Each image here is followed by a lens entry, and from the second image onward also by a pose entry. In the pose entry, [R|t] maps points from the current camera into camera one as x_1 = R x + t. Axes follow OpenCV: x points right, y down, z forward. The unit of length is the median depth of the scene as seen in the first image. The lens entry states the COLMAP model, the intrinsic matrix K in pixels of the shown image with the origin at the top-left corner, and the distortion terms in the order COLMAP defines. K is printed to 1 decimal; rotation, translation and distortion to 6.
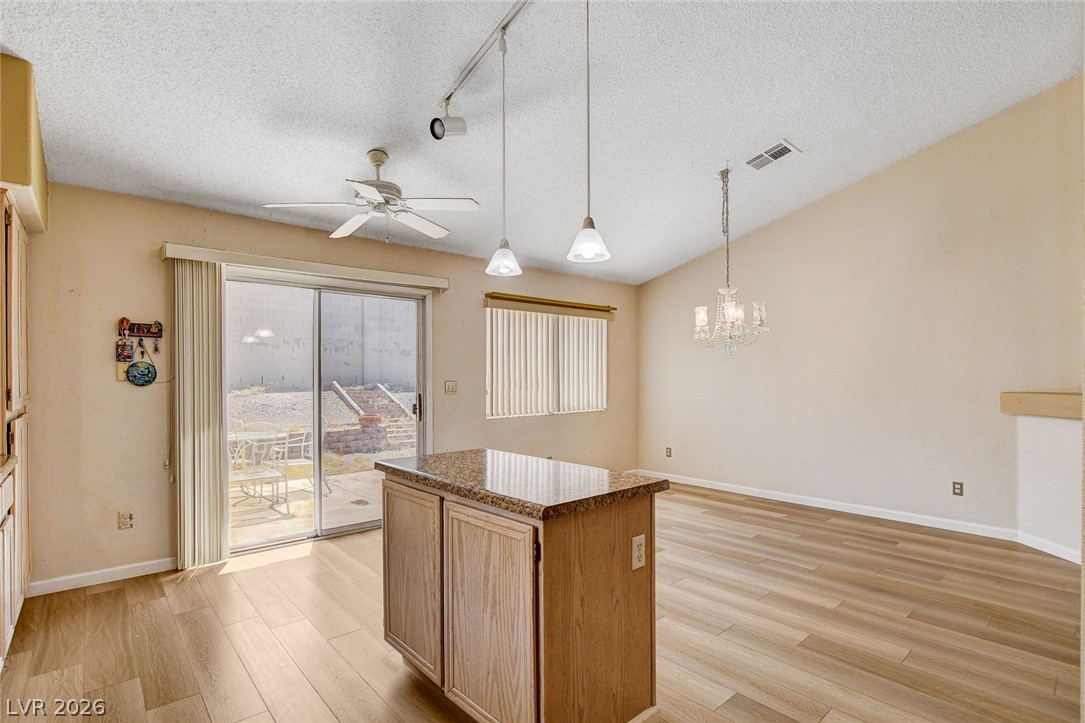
lens RADIAL K [[512.8, 0, 544.3], [0, 512.8, 379.1], [0, 0, 1]] dist [-0.013103, -0.000380]
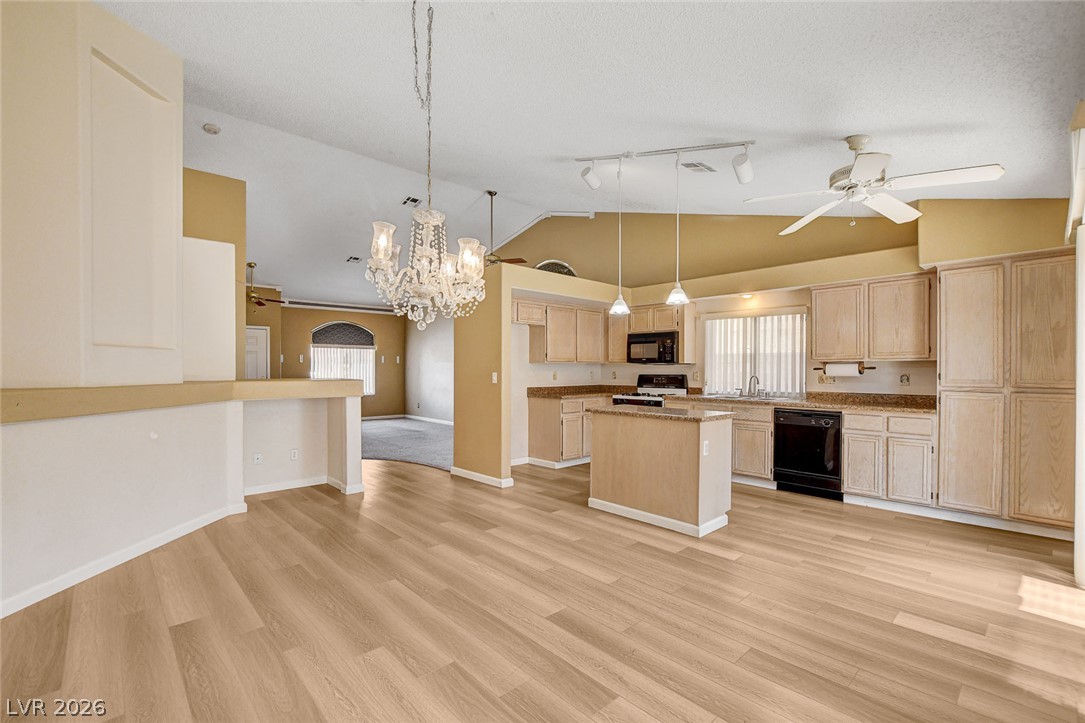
lens RADIAL K [[477.6, 0, 527.5], [0, 477.6, 374.3], [0, 0, 1]] dist [-0.027317, 0.003962]
pose [[-0.999978, 0.001924, -0.006270, 0.252689], [0.001832, 0.999892, 0.014583, -0.002616], [0.006297, 0.014571, -0.999874, 1.566174]]
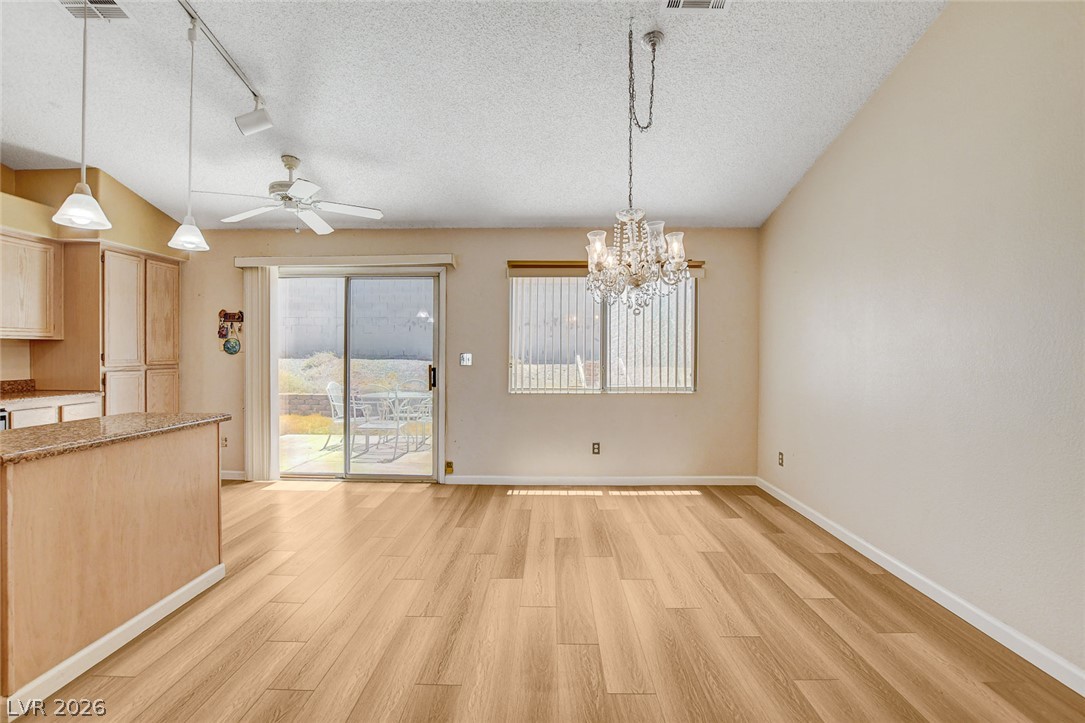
lens RADIAL K [[477.6, 0, 546.6], [0, 477.6, 358.2], [0, 0, 1]] dist [-0.027317, 0.003962]
pose [[0.741410, 0.013429, -0.670918, 0.697650], [-0.009304, 0.999909, 0.009732, 0.002829], [0.670988, -0.000973, 0.741468, 0.487463]]
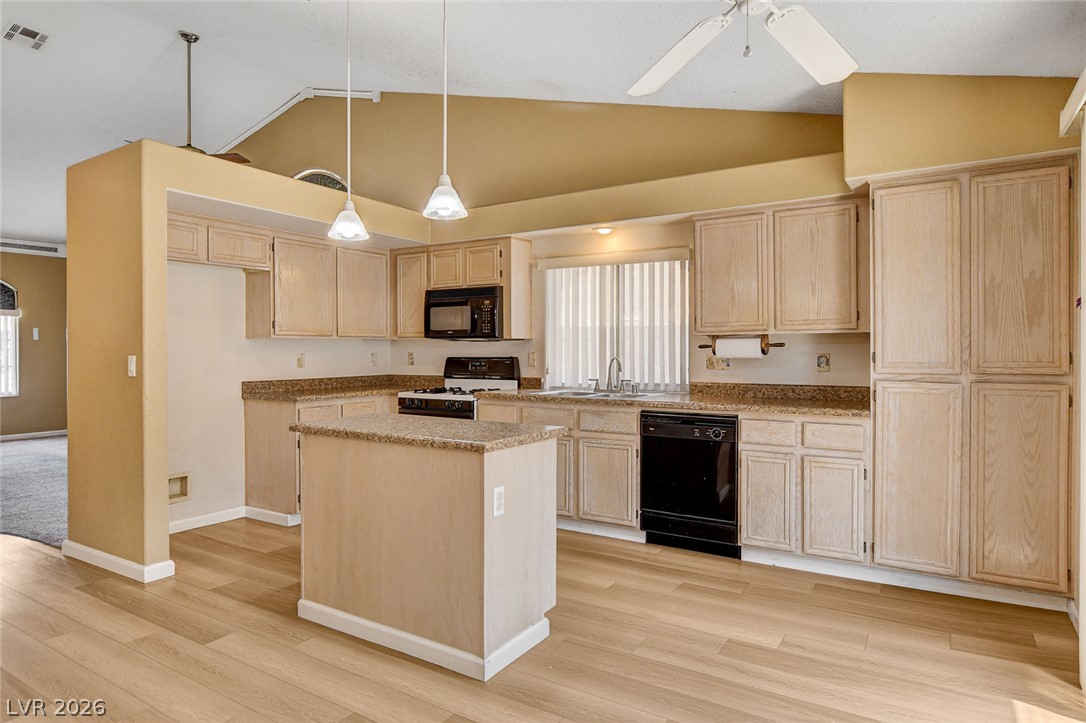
lens RADIAL K [[633.2, 0, 540.3], [0, 633.2, 357.8], [0, 0, 1]] dist [-0.014143, 0.003671]
pose [[-0.959894, 0.008952, -0.280221, 0.036798], [0.004390, 0.999848, 0.016902, 0.002424], [0.280330, 0.014994, -0.959787, 1.260196]]
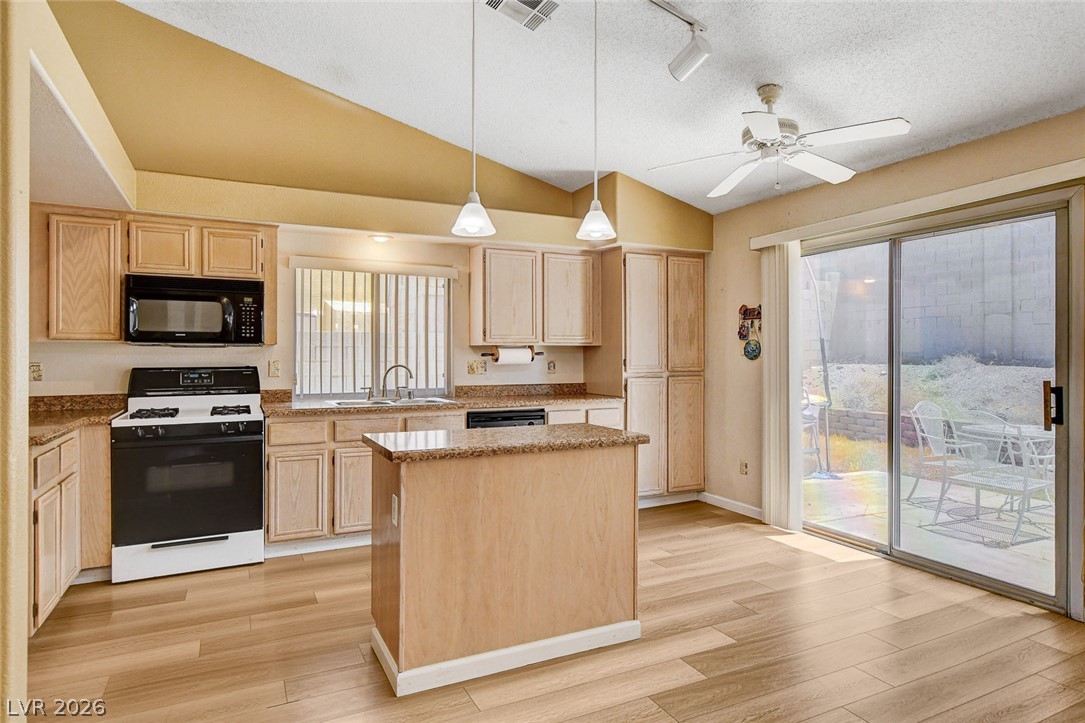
lens RADIAL K [[632.6, 0, 540.1], [0, 632.6, 348.1], [0, 0, 1]] dist [-0.014143, 0.003671]
pose [[-0.257604, -0.006924, -0.966226, 0.642214], [-0.001098, 0.999976, -0.006873, -0.001805], [0.966250, -0.000710, -0.257606, 0.747578]]
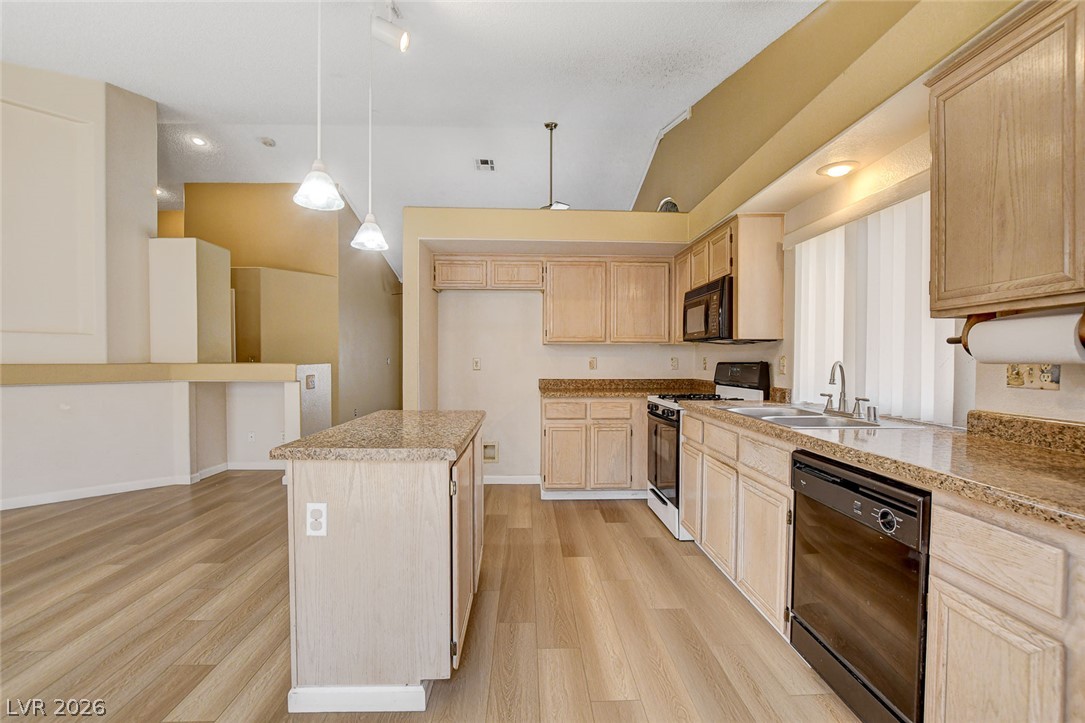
lens RADIAL K [[477.6, 0, 543.9], [0, 477.6, 368.0], [0, 0, 1]] dist [-0.027317, 0.003962]
pose [[-0.771846, -0.010448, 0.635724, -0.499859], [0.000952, 0.999845, 0.017588, 0.018626], [-0.635809, 0.014180, -0.771716, 0.839778]]
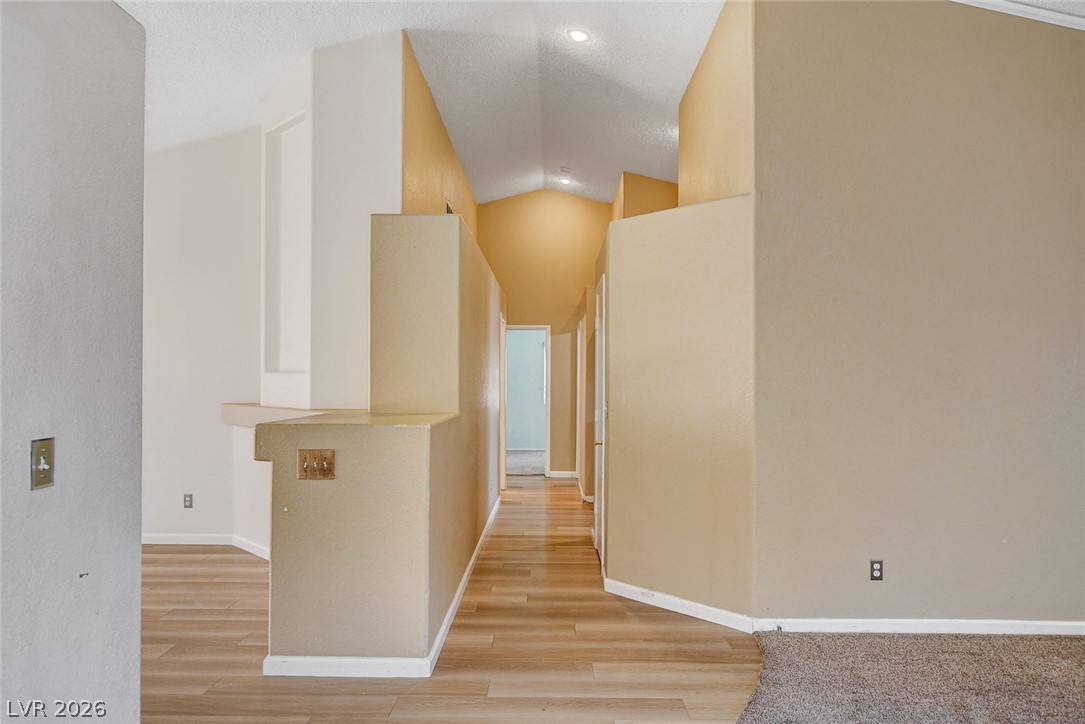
lens RADIAL K [[708.4, 0, 537.2], [0, 708.4, 370.3], [0, 0, 1]] dist [0.026331, -0.010943]
pose [[0.677261, 0.012751, 0.735633, 0.261687], [-0.003904, 0.999898, -0.013737, -0.025293], [-0.735733, 0.006432, 0.677241, -0.473301]]
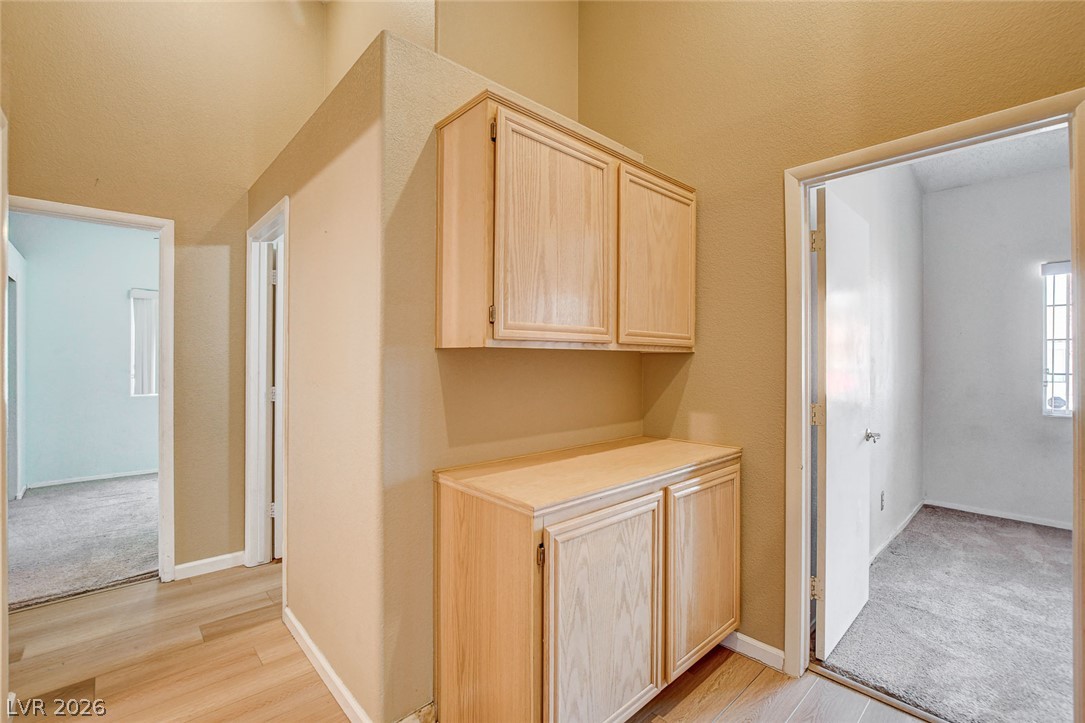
lens RADIAL K [[477.6, 0, 538.8], [0, 477.6, 360.9], [0, 0, 1]] dist [-0.027317, 0.003962]
pose [[-0.021770, -0.004117, 0.999755, 1.371867], [-0.003163, 0.999987, 0.004049, -0.014705], [-0.999758, -0.003074, -0.021783, 0.609909]]
